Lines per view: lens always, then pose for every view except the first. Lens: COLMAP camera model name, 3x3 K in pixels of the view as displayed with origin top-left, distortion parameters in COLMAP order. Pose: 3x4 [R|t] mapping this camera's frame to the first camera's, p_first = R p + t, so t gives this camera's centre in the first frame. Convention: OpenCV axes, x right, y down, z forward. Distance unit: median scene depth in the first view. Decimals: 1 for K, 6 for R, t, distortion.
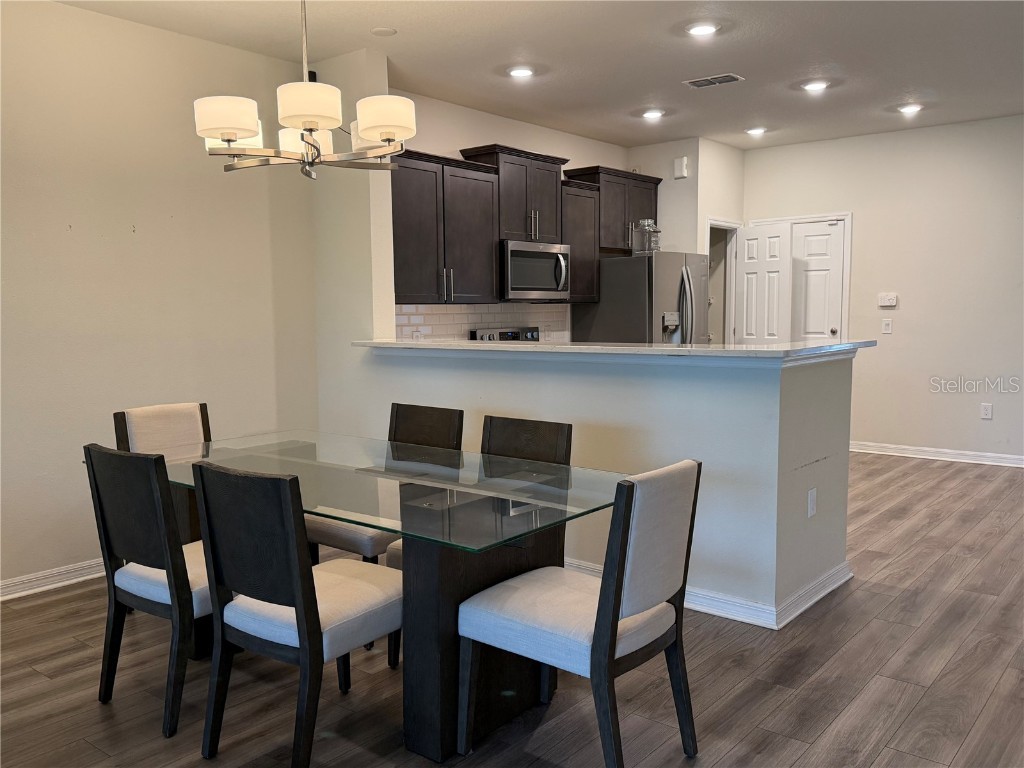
lens RADIAL K [[857.5, 0, 513.1], [0, 857.5, 390.0], [0, 0, 1]] dist [0.187706, -0.378229]
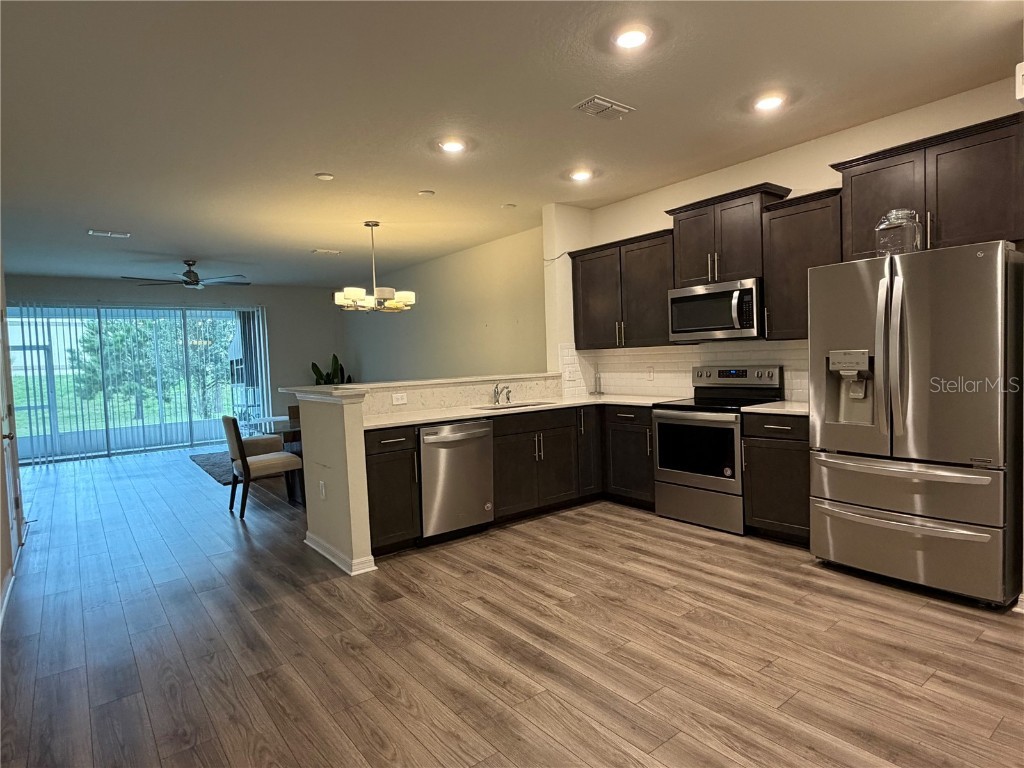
lens RADIAL K [[576.9, 0, 512.0], [0, 576.9, 384.0], [0, 0, 1]] dist [-0.000308, 0.001764]
pose [[-0.227977, 0.065190, -0.971482, 0.684189], [-0.051477, 0.995554, 0.078886, -0.086391], [0.972305, 0.067993, -0.223608, 0.845873]]
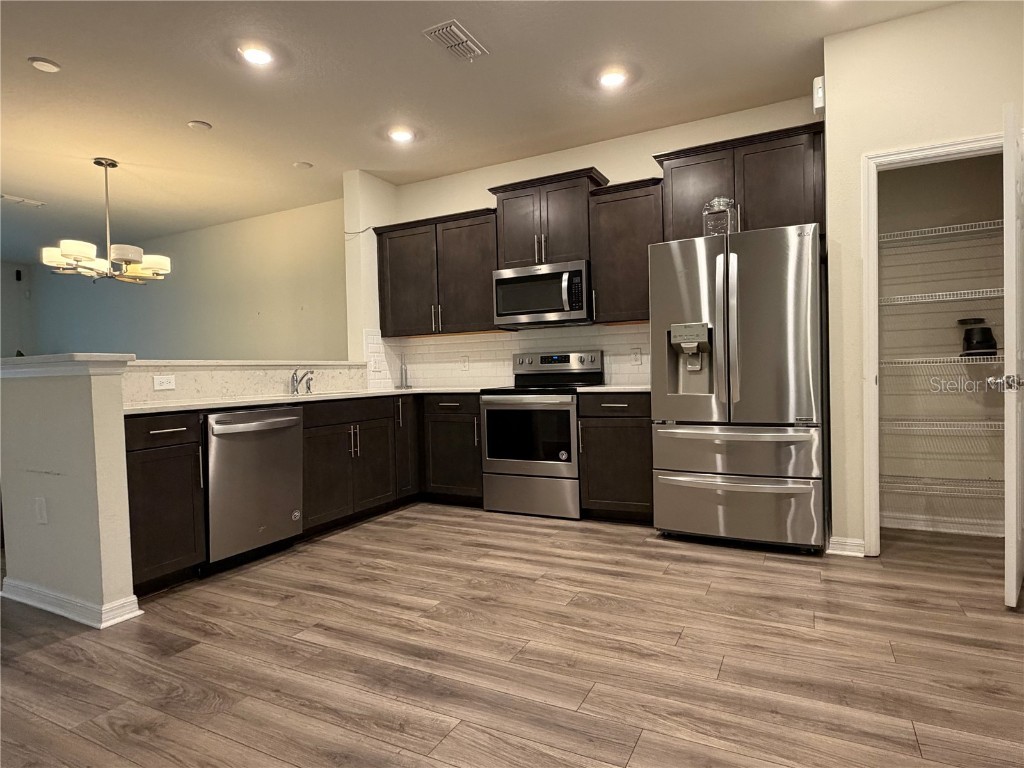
lens RADIAL K [[576.9, 0, 512.0], [0, 576.9, 384.0], [0, 0, 1]] dist [-0.000308, 0.001764]
pose [[0.200498, 0.027058, -0.979320, 0.615869], [-0.068722, 0.997545, 0.013492, -0.037836], [0.977281, 0.064596, 0.201866, 0.766805]]
